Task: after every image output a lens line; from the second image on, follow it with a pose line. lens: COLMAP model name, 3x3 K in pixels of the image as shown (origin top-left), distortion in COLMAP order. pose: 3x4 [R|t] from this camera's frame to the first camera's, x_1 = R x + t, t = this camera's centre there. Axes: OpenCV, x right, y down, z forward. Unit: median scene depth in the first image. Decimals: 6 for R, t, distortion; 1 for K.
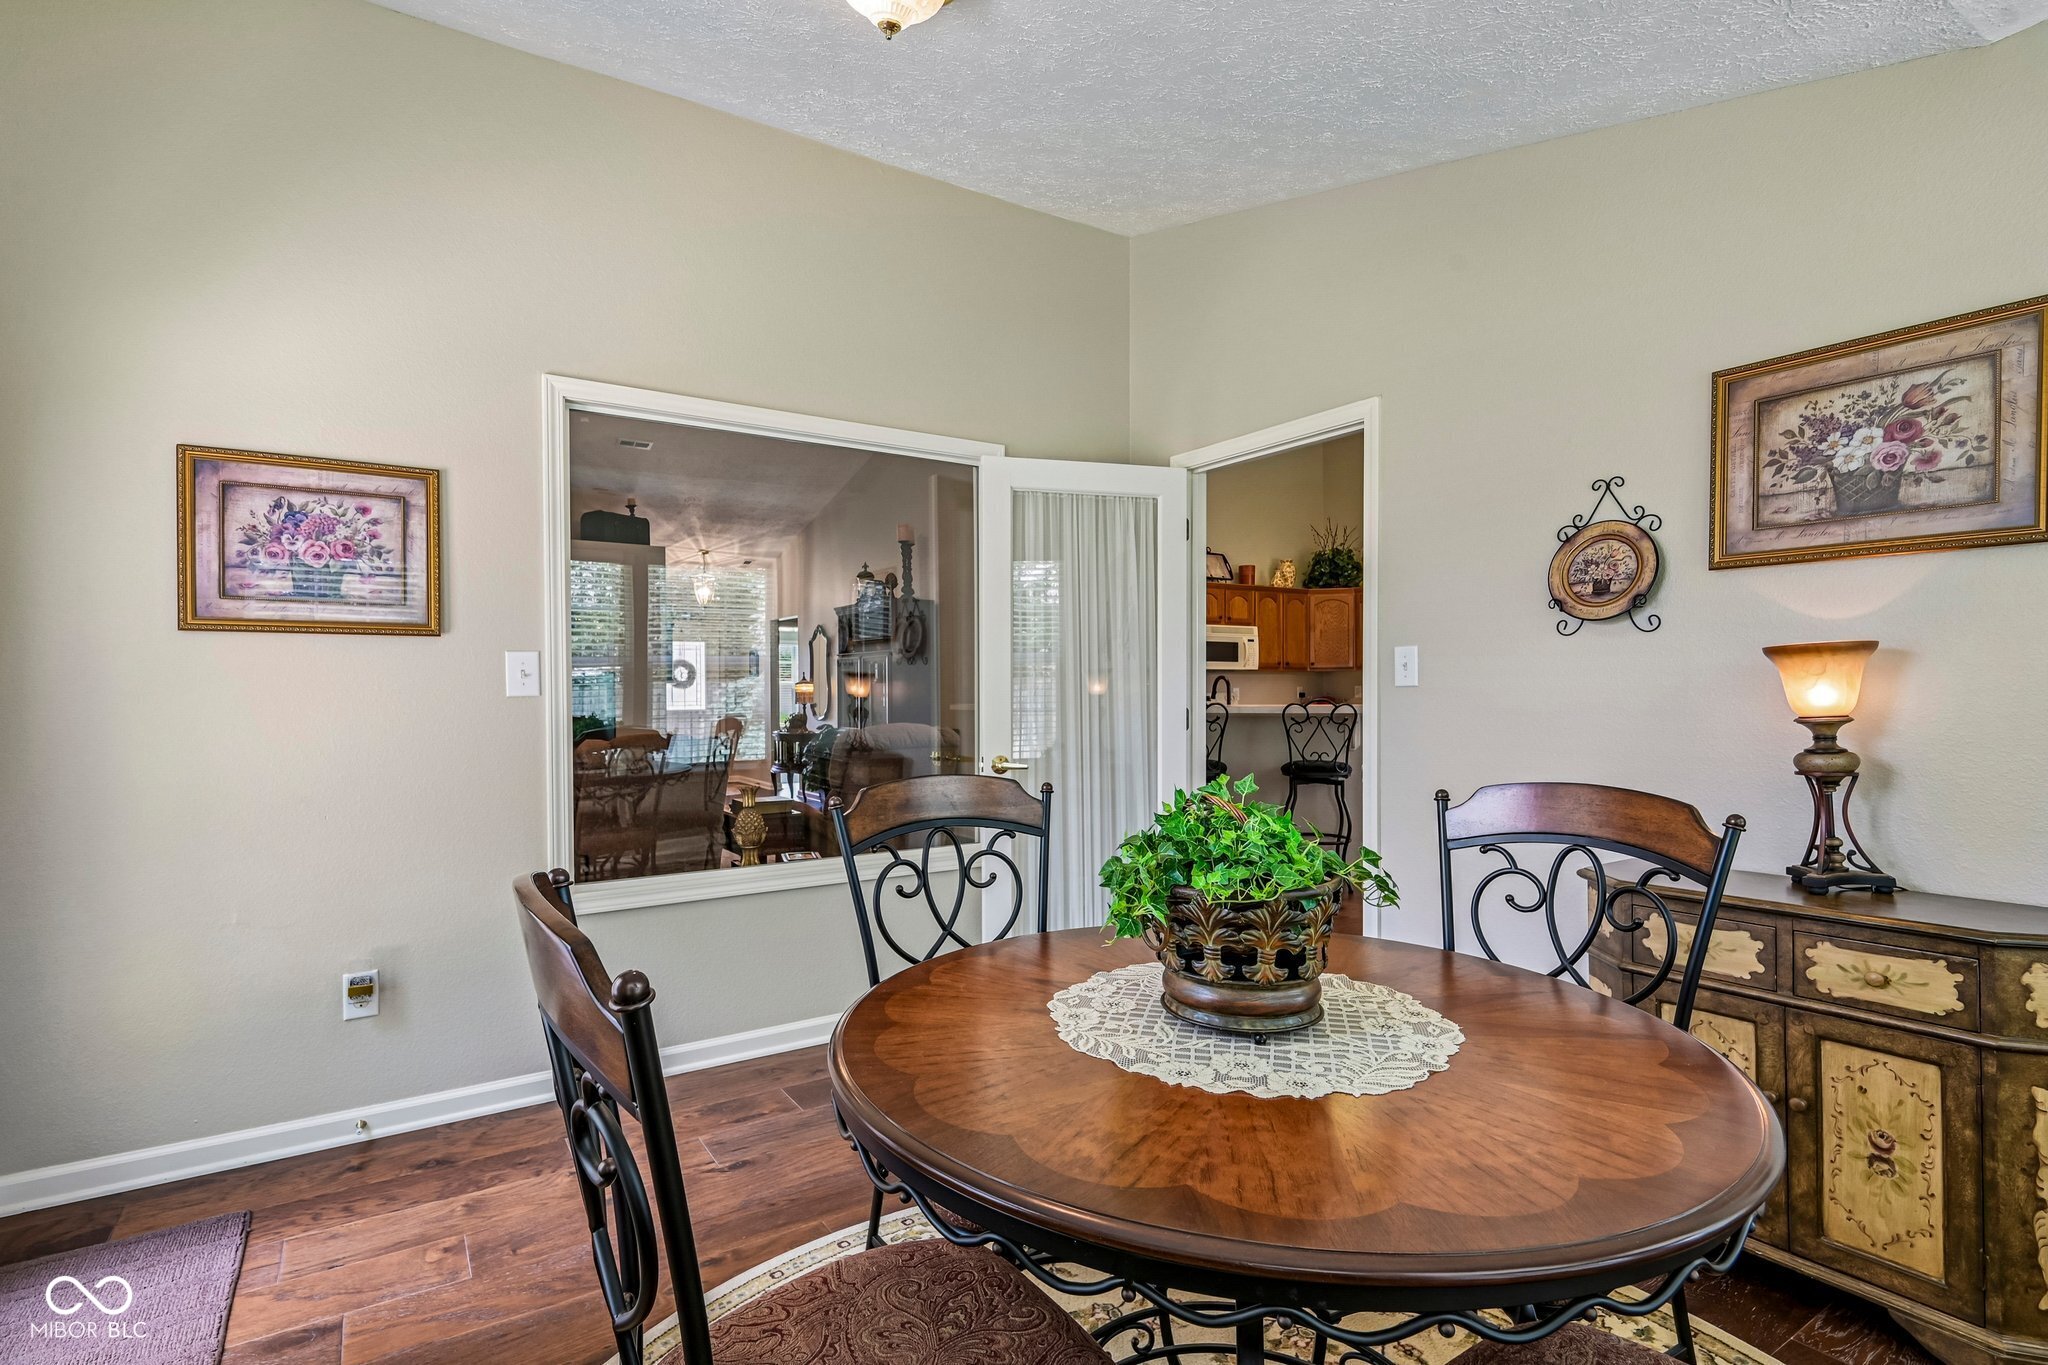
lens RADIAL K [[976.5, 0, 1021.2], [0, 976.5, 692.4], [0, 0, 1]] dist [0.001090, -0.005732]
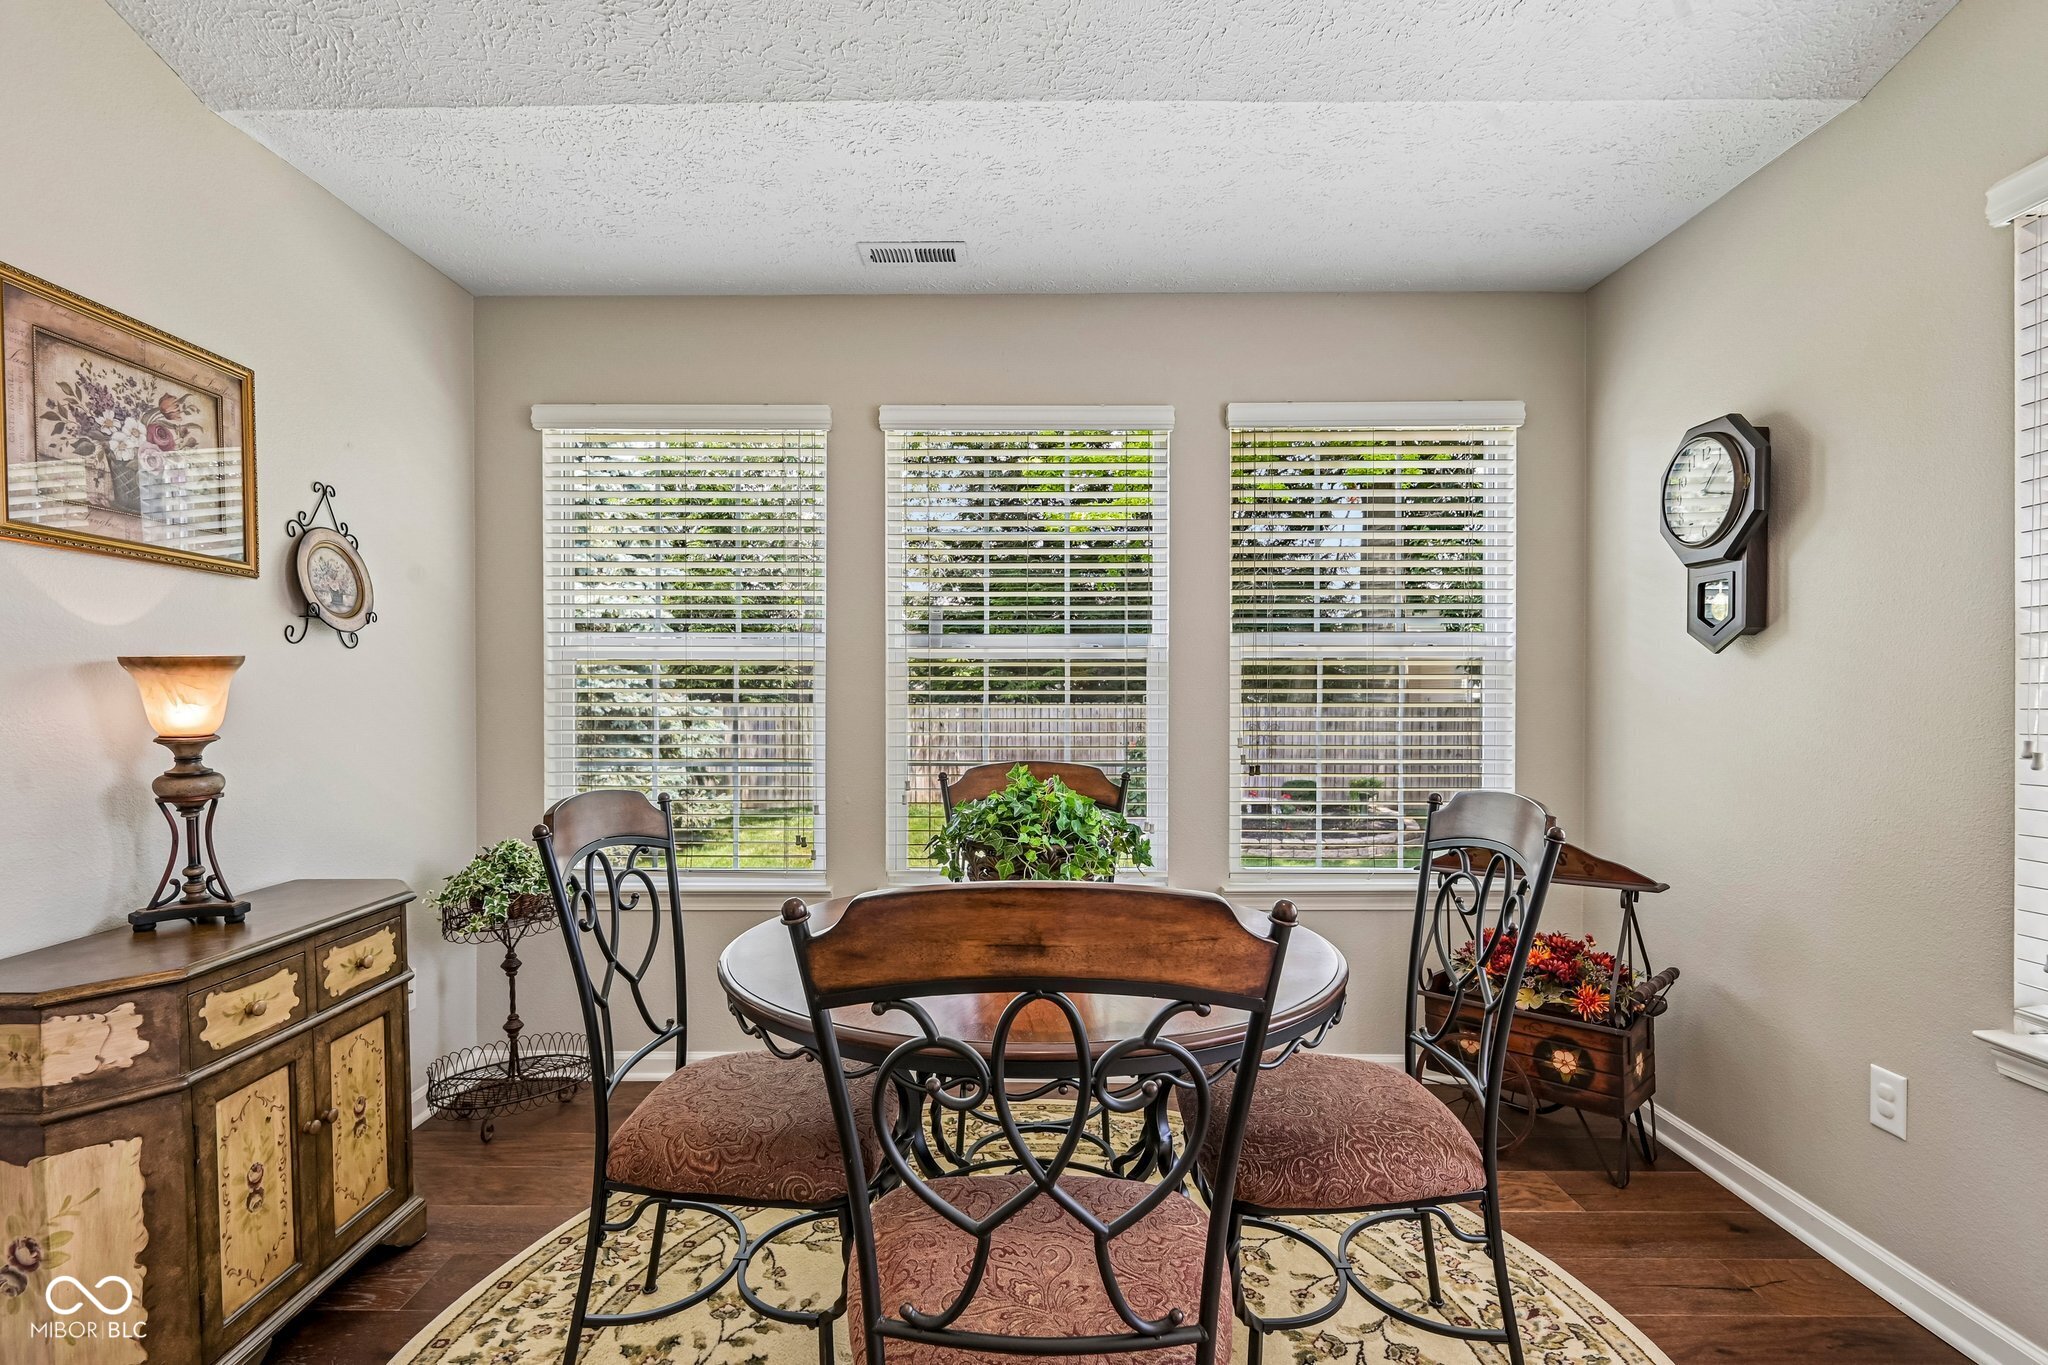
lens RADIAL K [[976.5, 0, 1029.0], [0, 976.5, 694.9], [0, 0, 1]] dist [0.001090, -0.005732]
pose [[-0.838840, 0.006457, 0.544339, -0.328369], [0.005924, 0.999979, -0.002731, -0.006018], [-0.544346, 0.000934, -0.838861, 1.311744]]
